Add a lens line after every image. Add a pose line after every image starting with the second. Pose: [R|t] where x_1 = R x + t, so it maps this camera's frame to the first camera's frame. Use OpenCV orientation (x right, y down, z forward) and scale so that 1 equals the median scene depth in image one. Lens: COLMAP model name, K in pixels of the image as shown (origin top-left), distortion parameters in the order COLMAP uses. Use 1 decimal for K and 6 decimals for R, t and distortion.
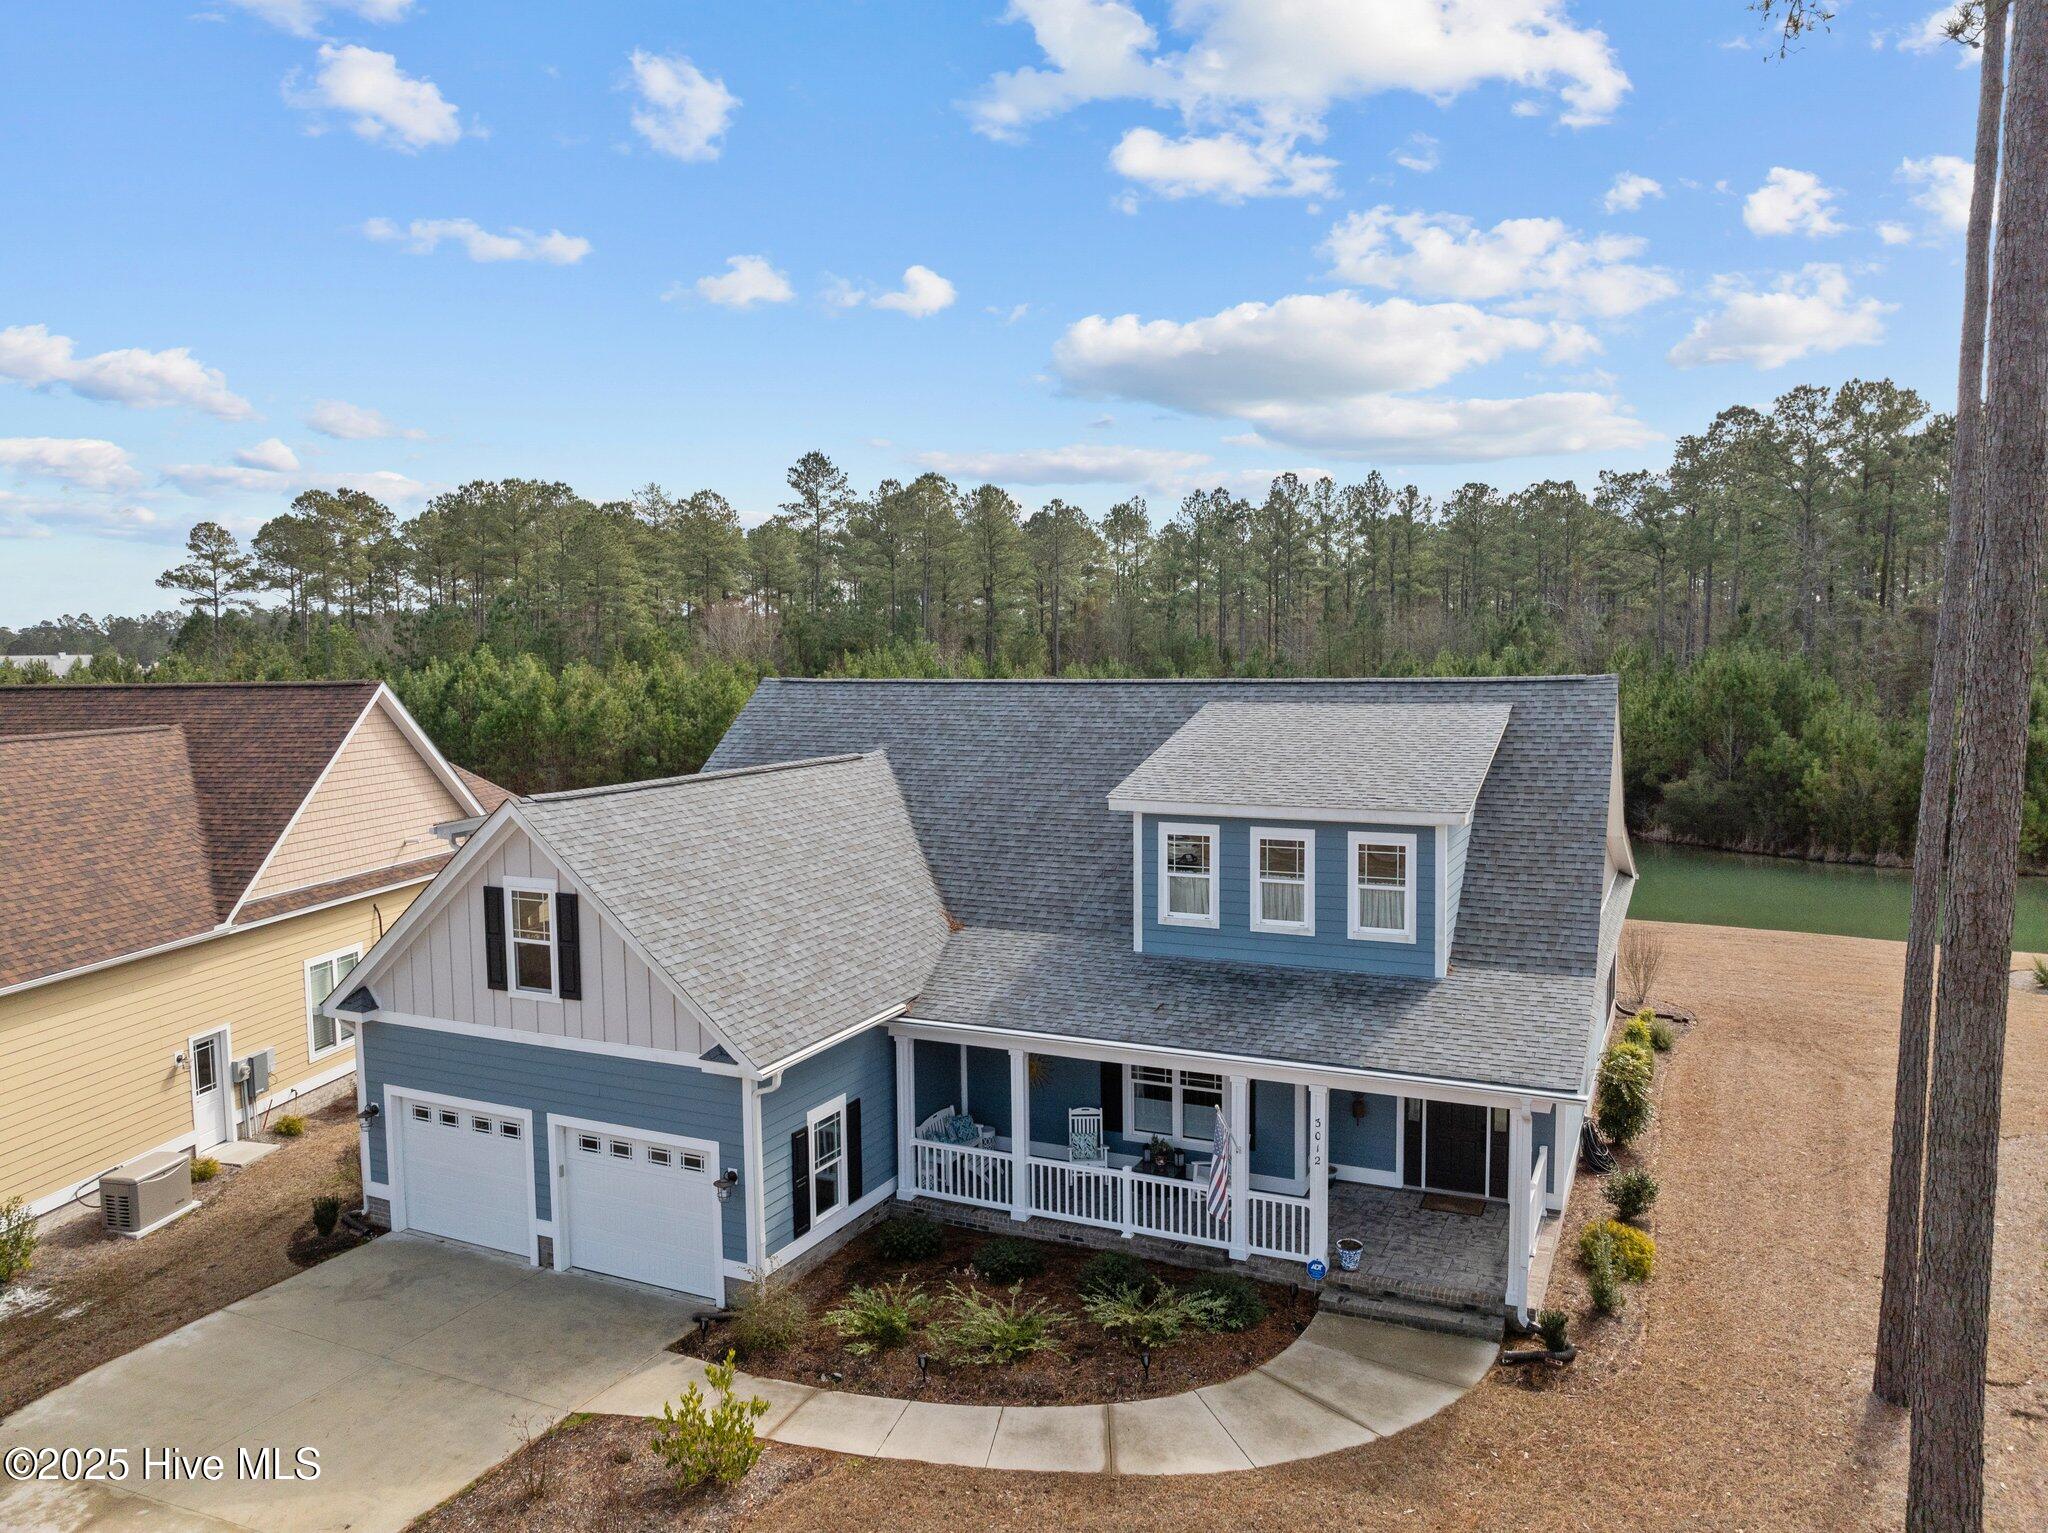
lens RADIAL K [[1440.6, 0, 1027.9], [0, 1440.6, 760.7], [0, 0, 1]] dist [-0.009989, -0.070758]
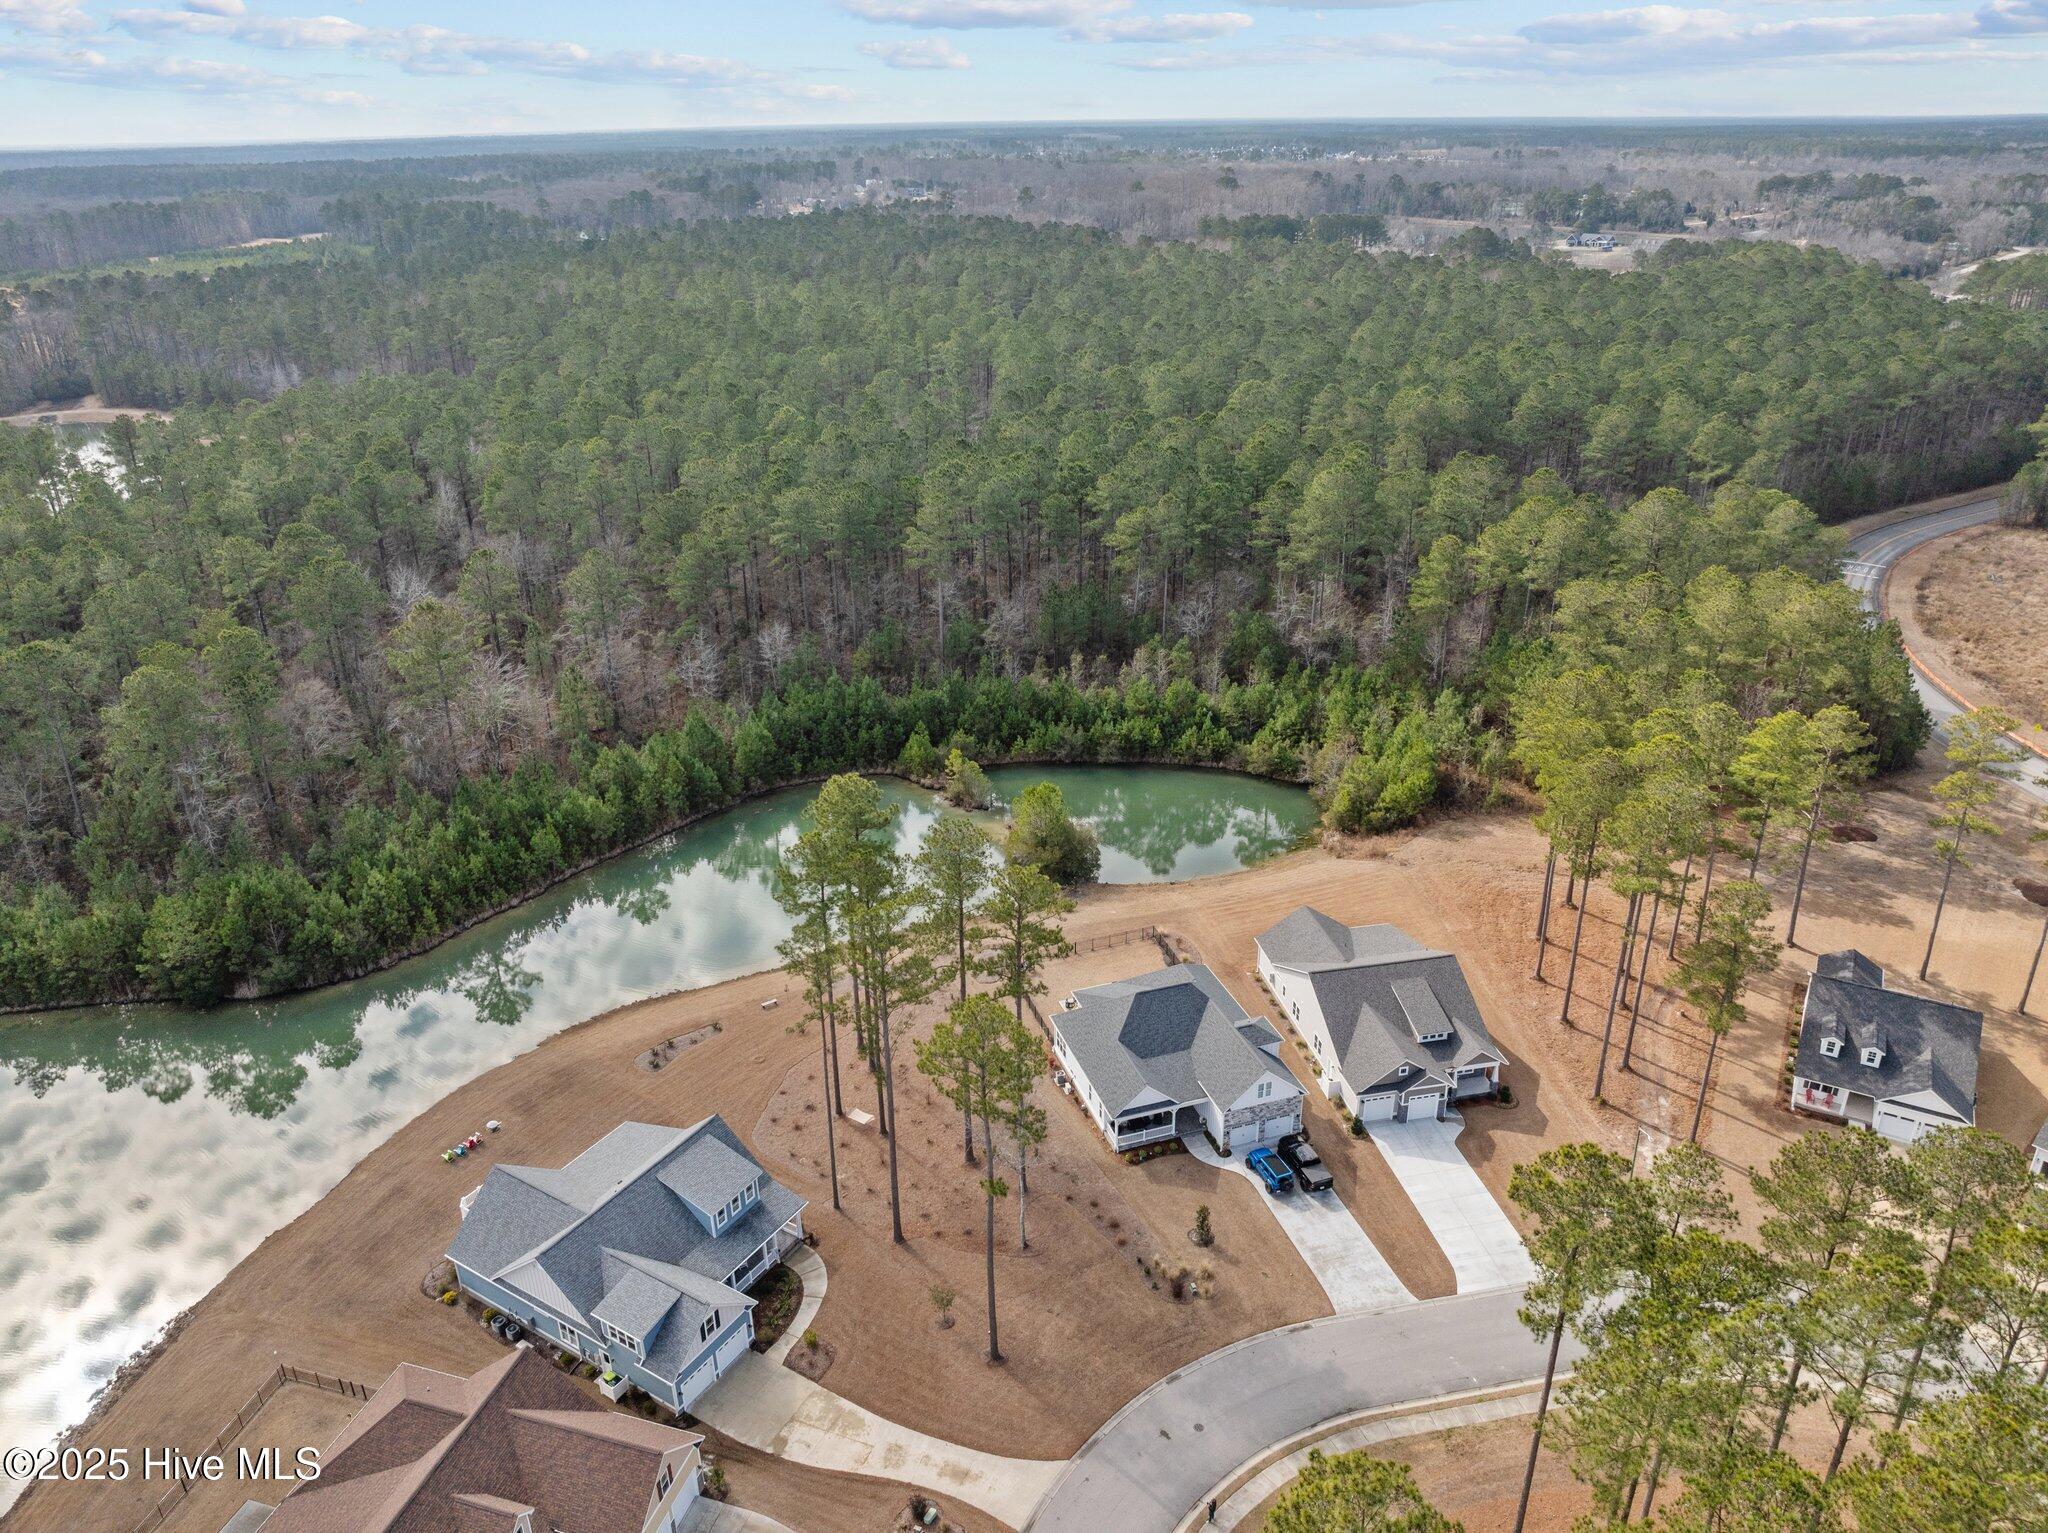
lens RADIAL K [[1440.6, 0, 1027.9], [0, 1440.6, 760.7], [0, 0, 1]] dist [-0.009989, -0.070758]
pose [[0.108868, -0.396546, 0.911537, -3.658099], [0.084721, 0.917352, 0.388958, -3.191563], [-0.990439, 0.034881, 0.133466, -0.677188]]
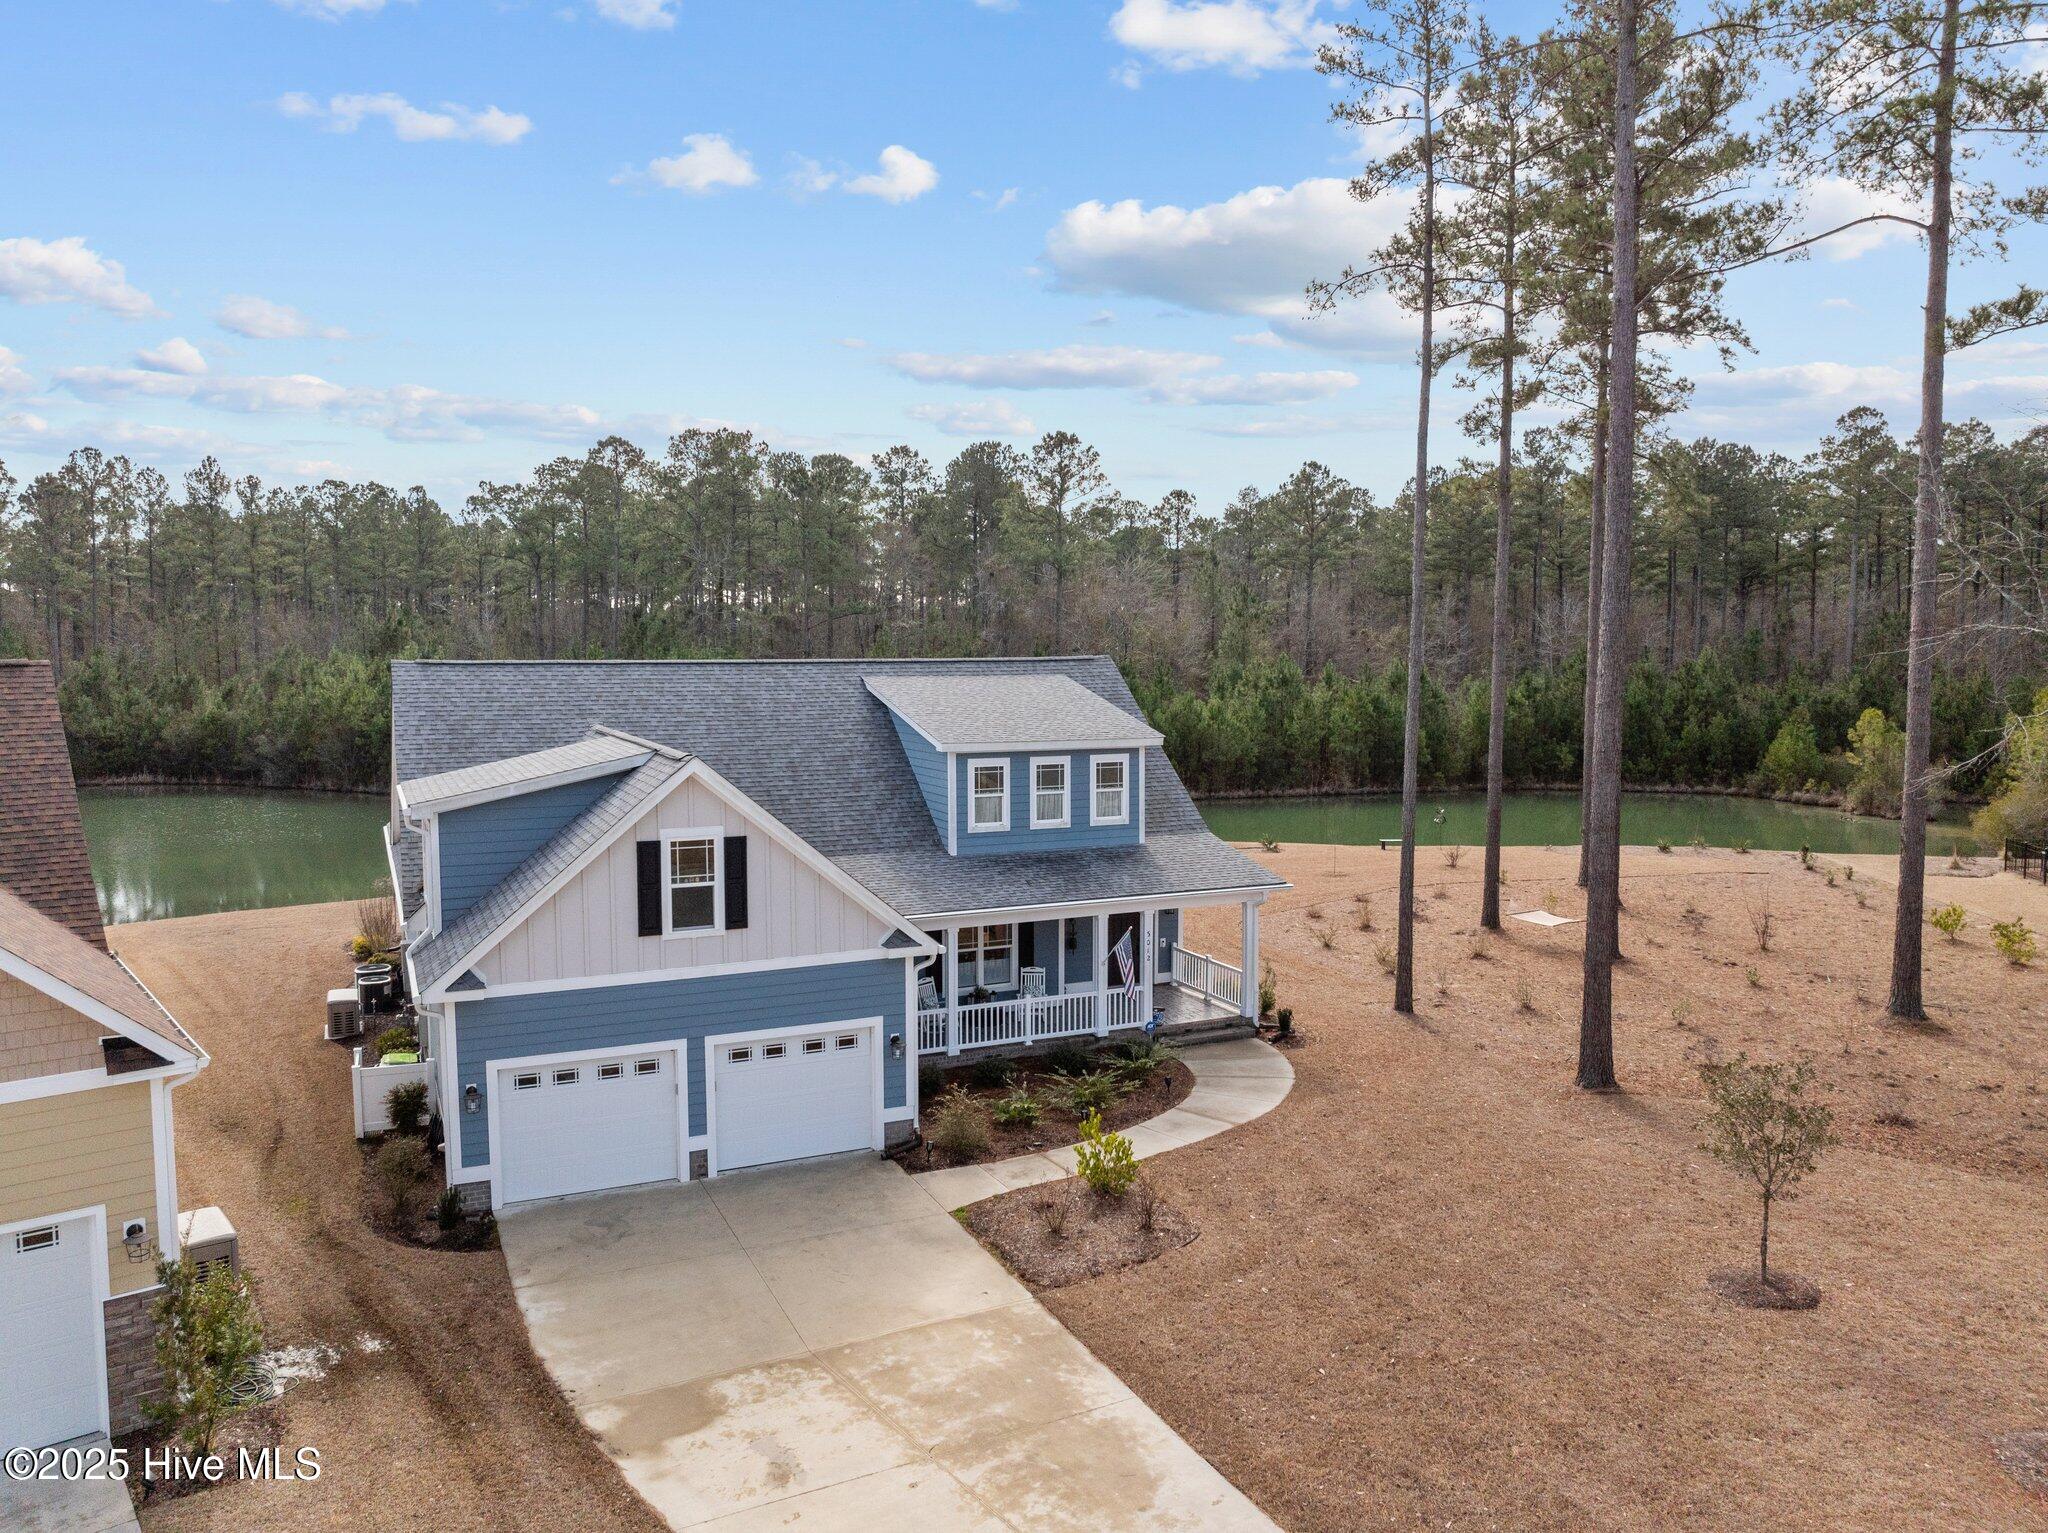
lens RADIAL K [[1440.6, 0, 1027.9], [0, 1440.6, 760.7], [0, 0, 1]] dist [-0.009989, -0.070758]
pose [[0.636163, -0.050955, 0.769870, -1.021741], [0.053058, 0.998344, 0.022233, 0.018225], [-0.769728, 0.026704, 0.637813, 0.081676]]
